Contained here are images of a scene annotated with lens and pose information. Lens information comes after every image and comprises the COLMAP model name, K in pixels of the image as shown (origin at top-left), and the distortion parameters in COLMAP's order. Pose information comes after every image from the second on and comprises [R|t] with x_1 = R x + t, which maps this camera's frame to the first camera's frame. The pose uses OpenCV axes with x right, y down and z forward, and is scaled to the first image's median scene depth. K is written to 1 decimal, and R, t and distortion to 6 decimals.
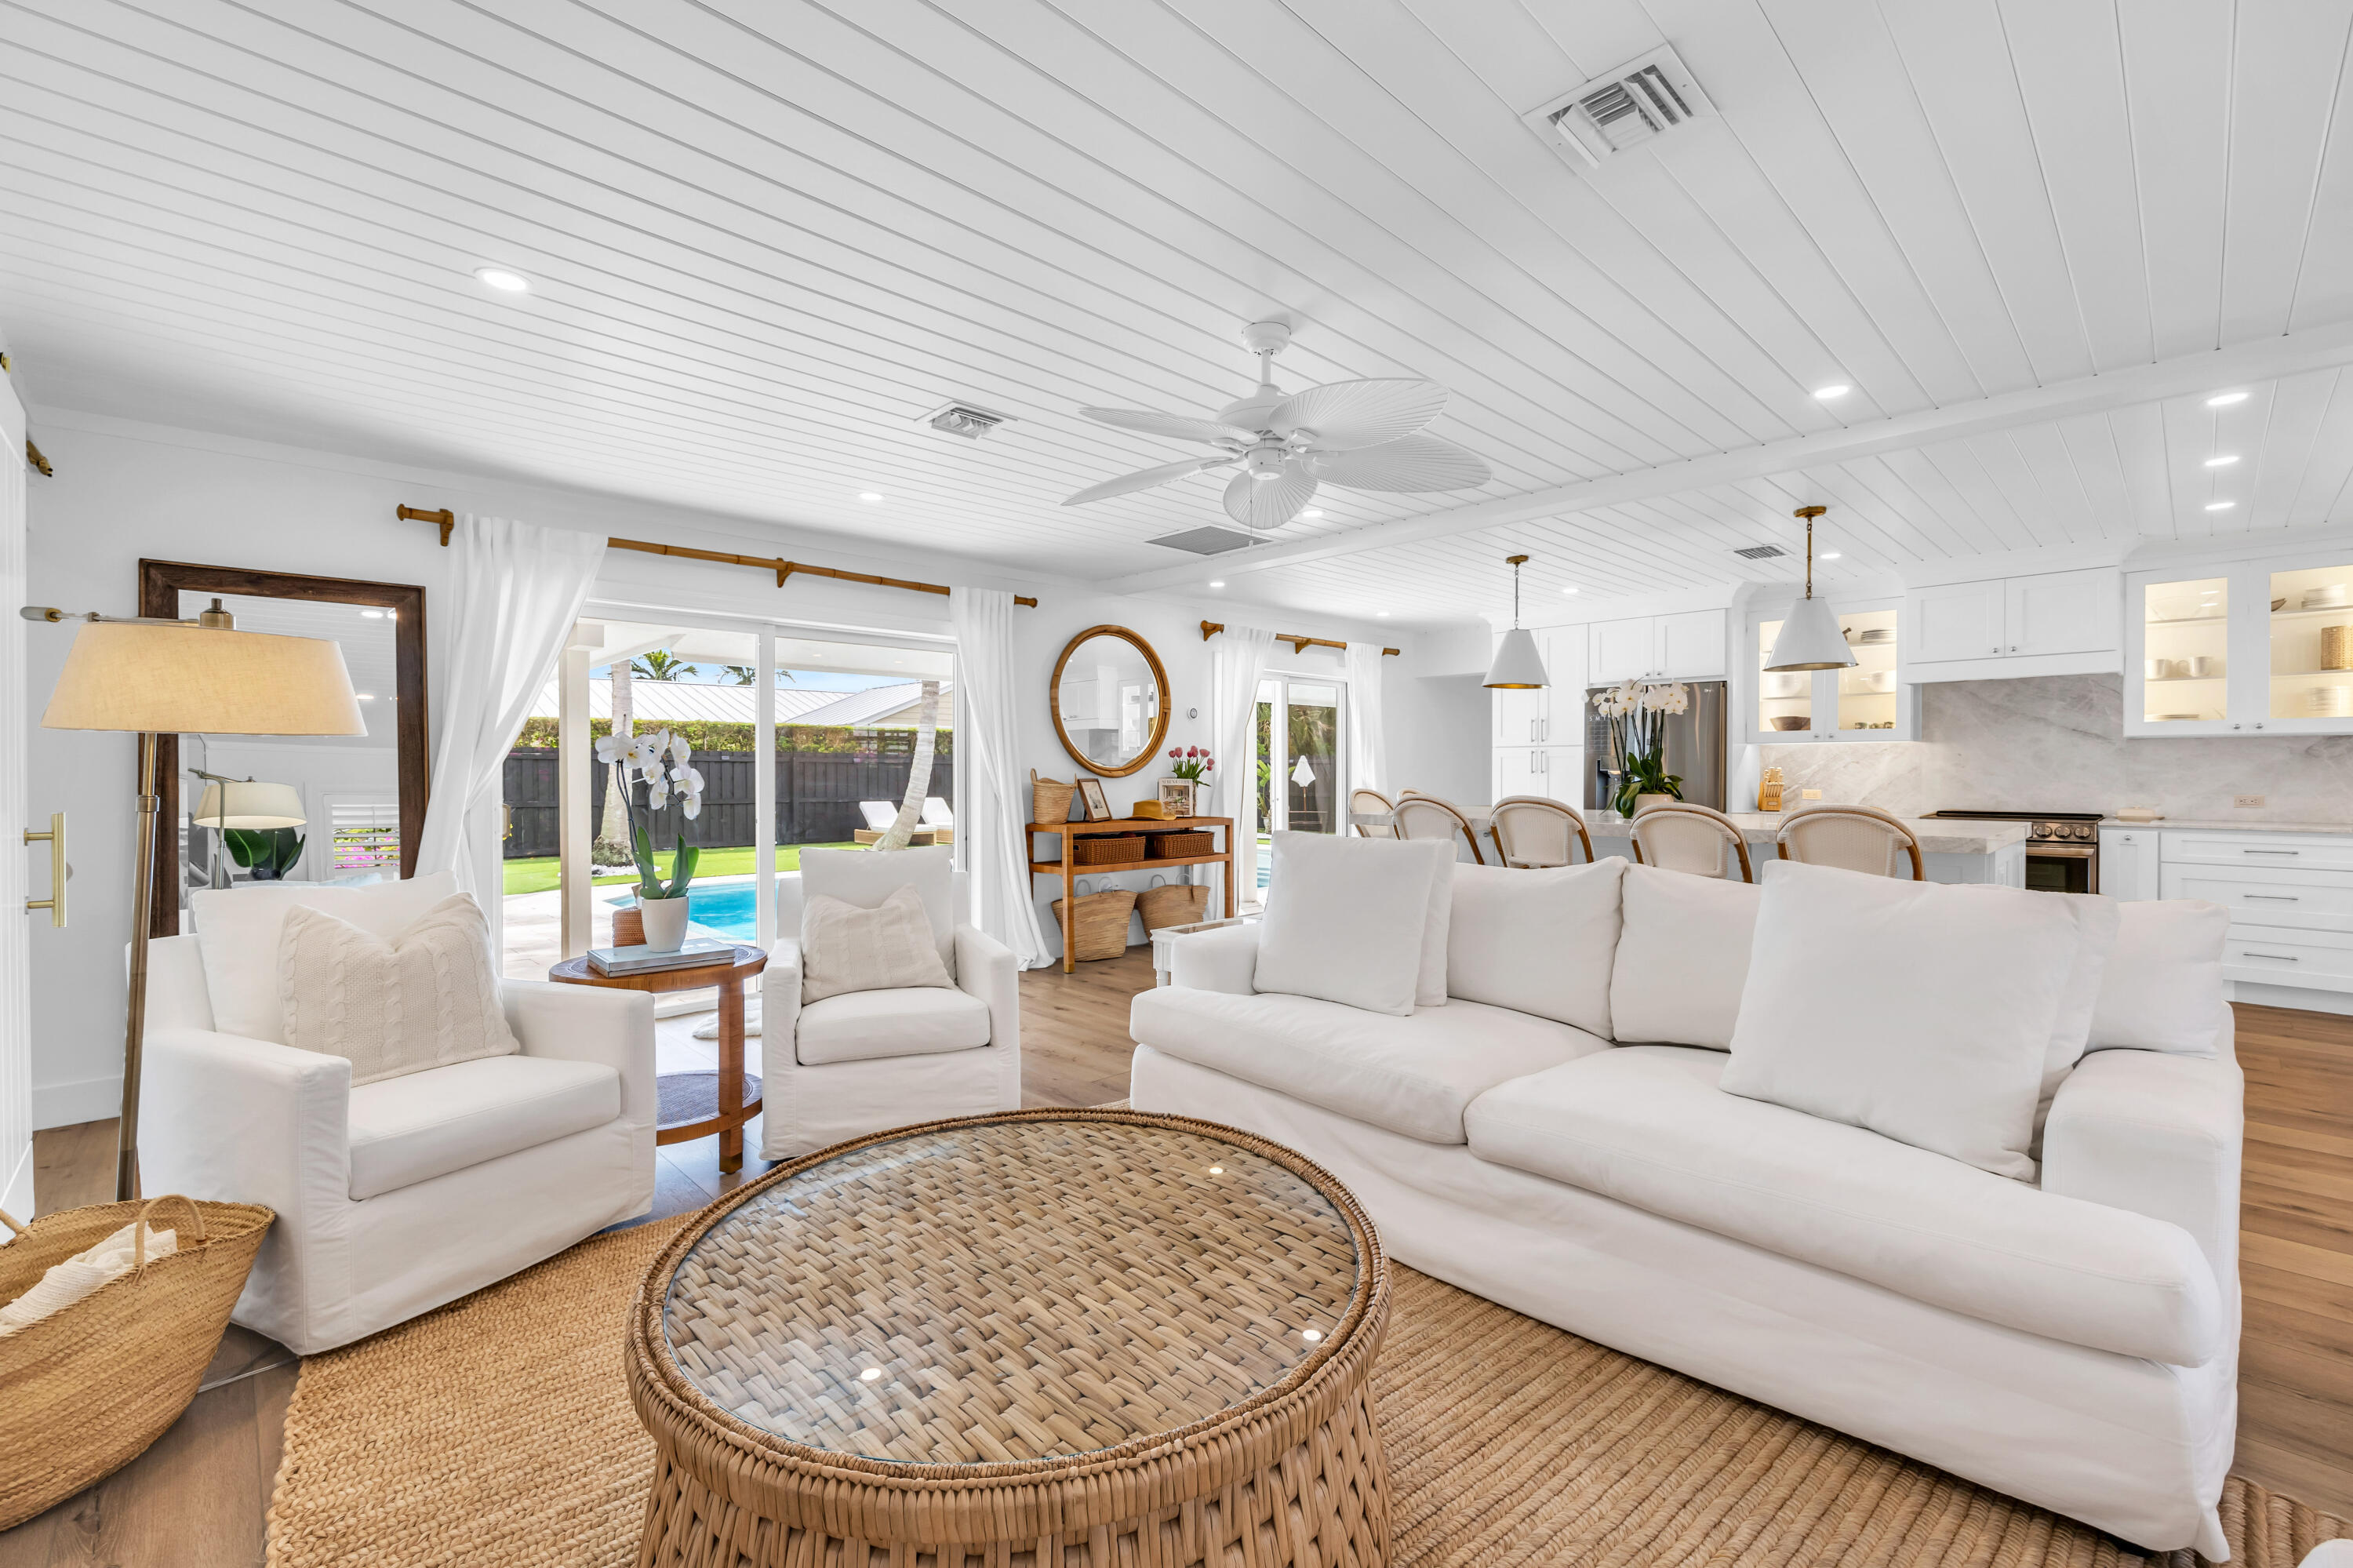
lens RADIAL K [[999.3, 0, 1178.6], [0, 999.3, 768.8], [0, 0, 1]] dist [-0.002528, 0.000425]
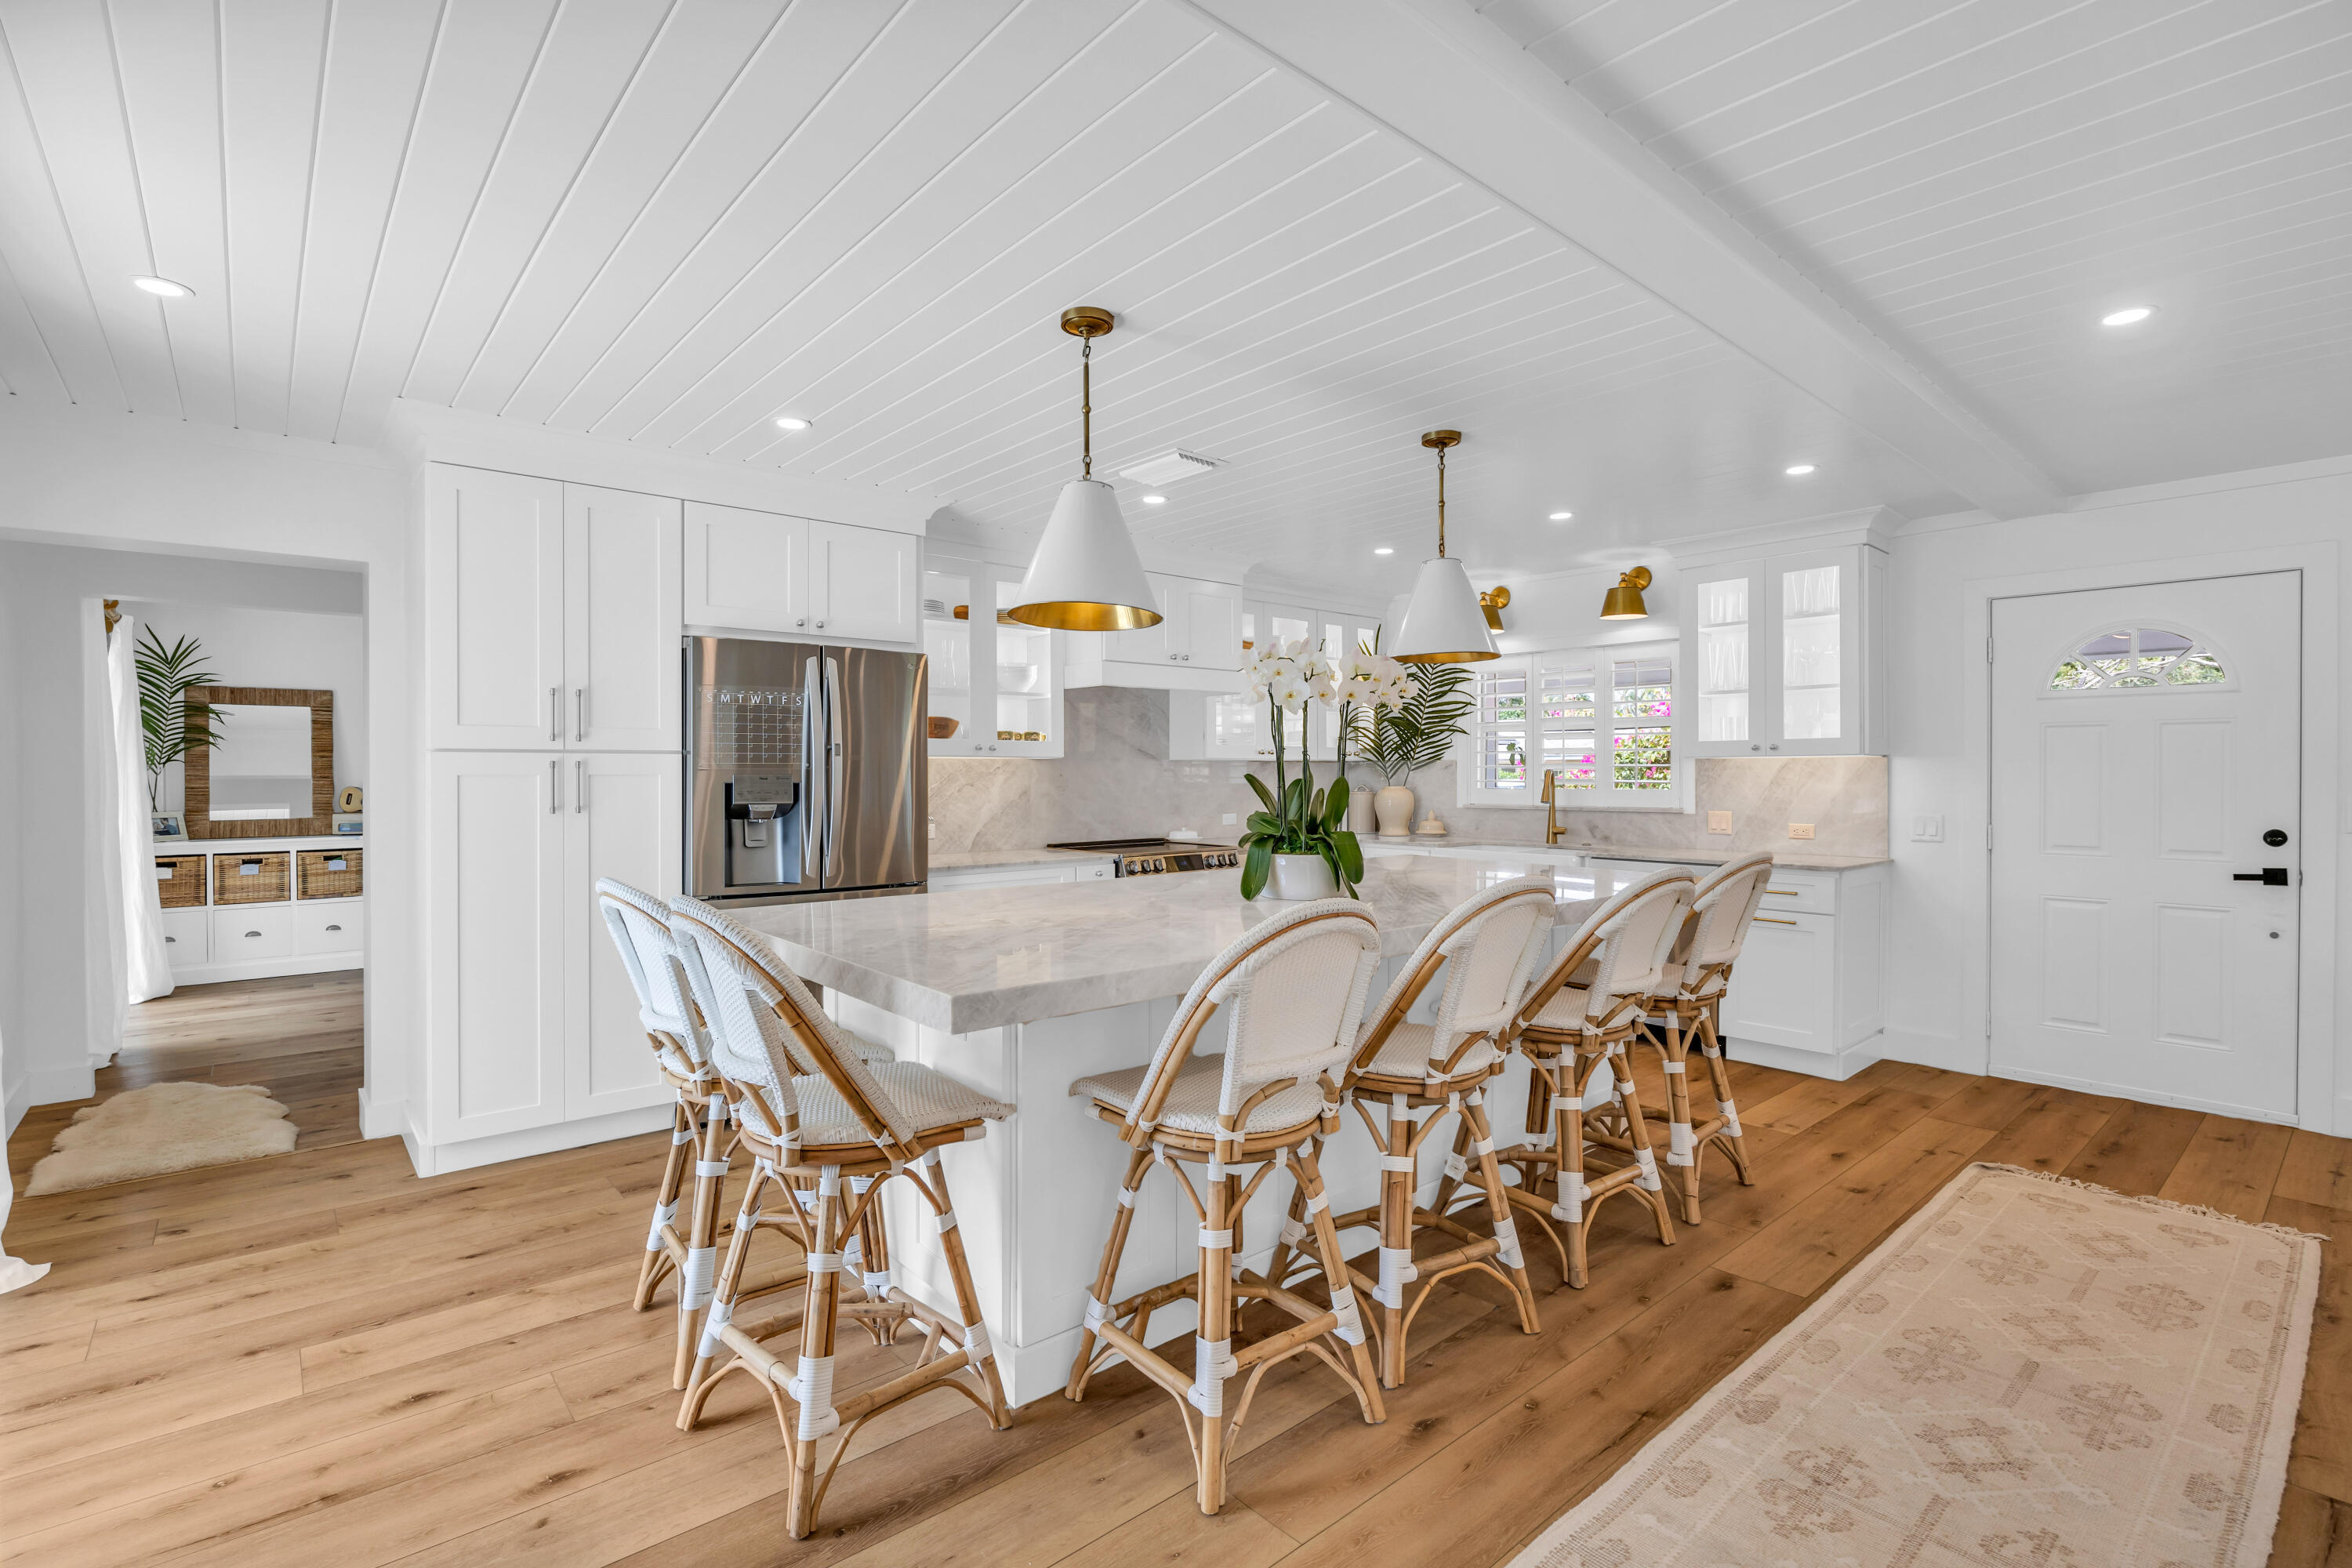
lens RADIAL K [[1065.7, 0, 1157.7], [0, 1065.7, 789.4], [0, 0, 1]] dist [-0.012773, 0.000800]
pose [[0.063794, -0.012271, 0.997888, -0.106823], [0.000495, 0.999925, 0.012265, -0.014204], [-0.997963, -0.000289, 0.063795, 0.895294]]
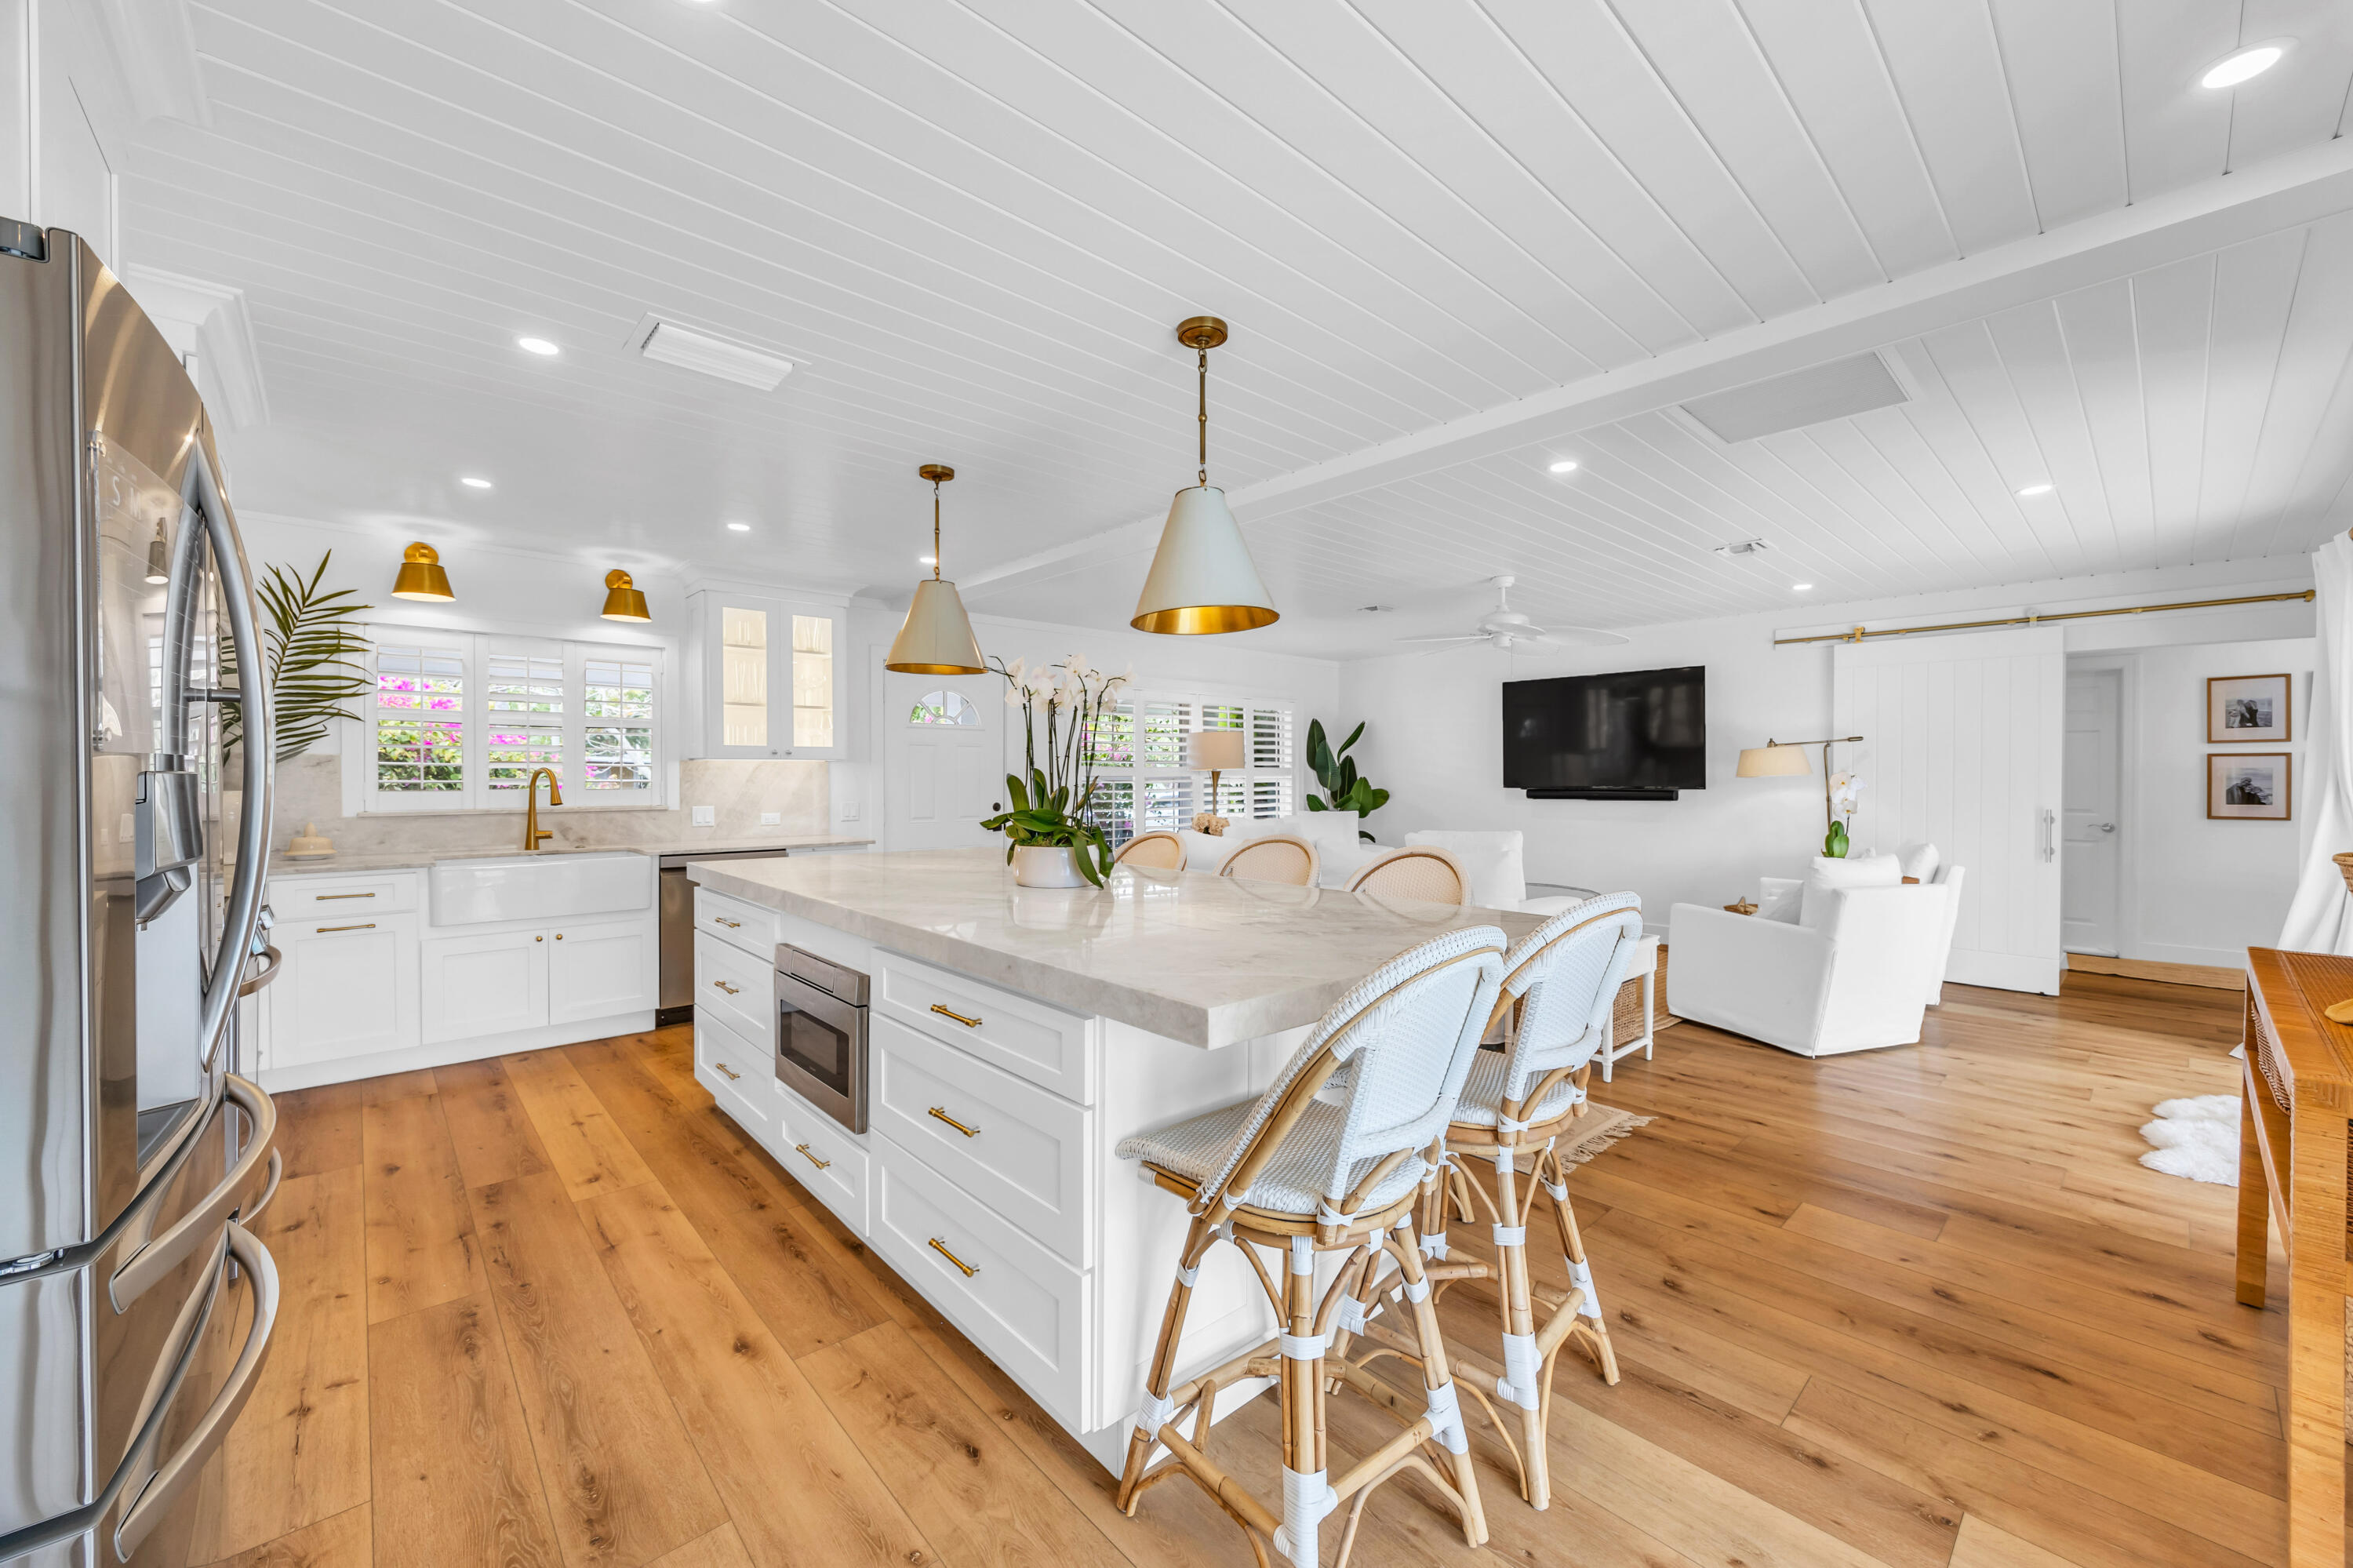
lens RADIAL K [[913.1, 0, 1181.4], [0, 913.1, 801.1], [0, 0, 1]] dist [-0.006623, -0.000522]
pose [[-0.999537, -0.000048, 0.030429, 0.316297], [0.000842, 0.999572, 0.029245, -0.014994], [-0.030417, 0.029257, -0.999109, 1.327451]]
